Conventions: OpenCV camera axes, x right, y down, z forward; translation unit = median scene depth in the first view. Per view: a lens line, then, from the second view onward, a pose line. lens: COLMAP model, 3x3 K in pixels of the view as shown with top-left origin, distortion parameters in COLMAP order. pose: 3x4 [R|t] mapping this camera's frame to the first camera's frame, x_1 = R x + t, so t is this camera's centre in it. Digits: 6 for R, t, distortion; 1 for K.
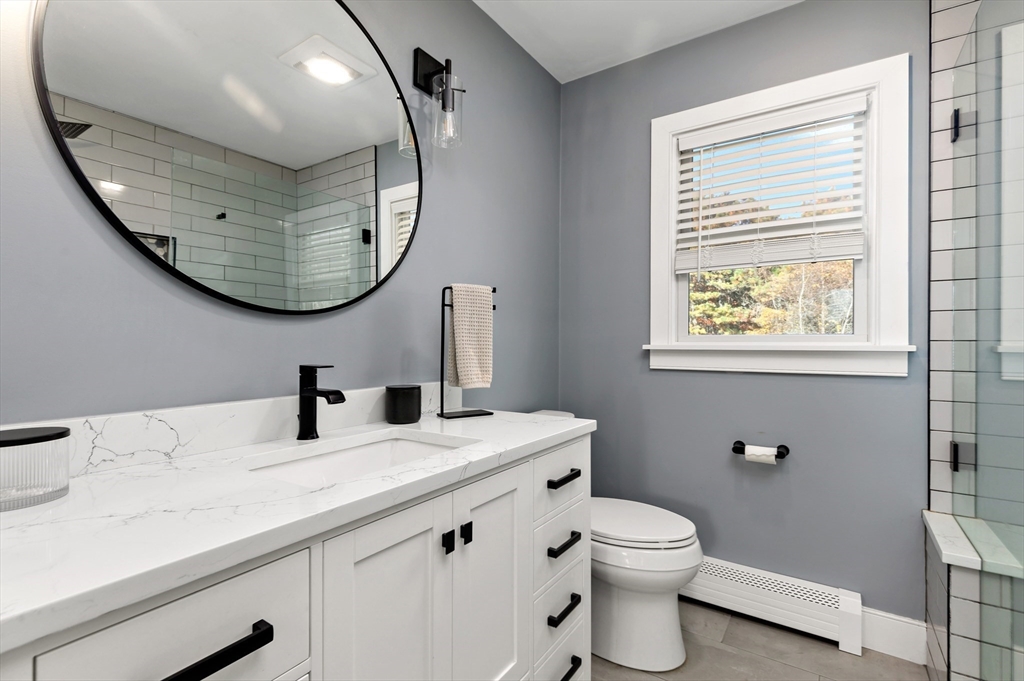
lens RADIAL K [[468.1, 0, 517.4], [0, 468.1, 348.3], [0, 0, 1]] dist [0.008396, -0.003230]
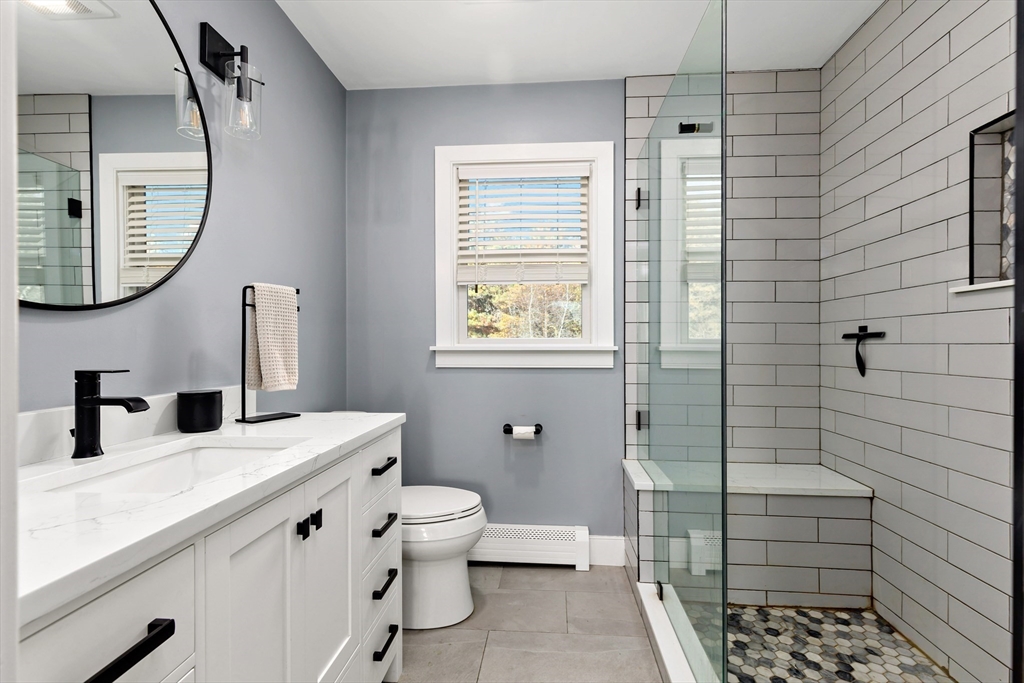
lens RADIAL K [[468.1, 0, 518.3], [0, 468.1, 350.2], [0, 0, 1]] dist [0.008396, -0.003230]
pose [[0.866693, -0.006442, 0.498800, -0.134414], [0.006464, 0.999978, 0.001682, 0.002366], [-0.498800, 0.001767, 0.866715, -0.093555]]
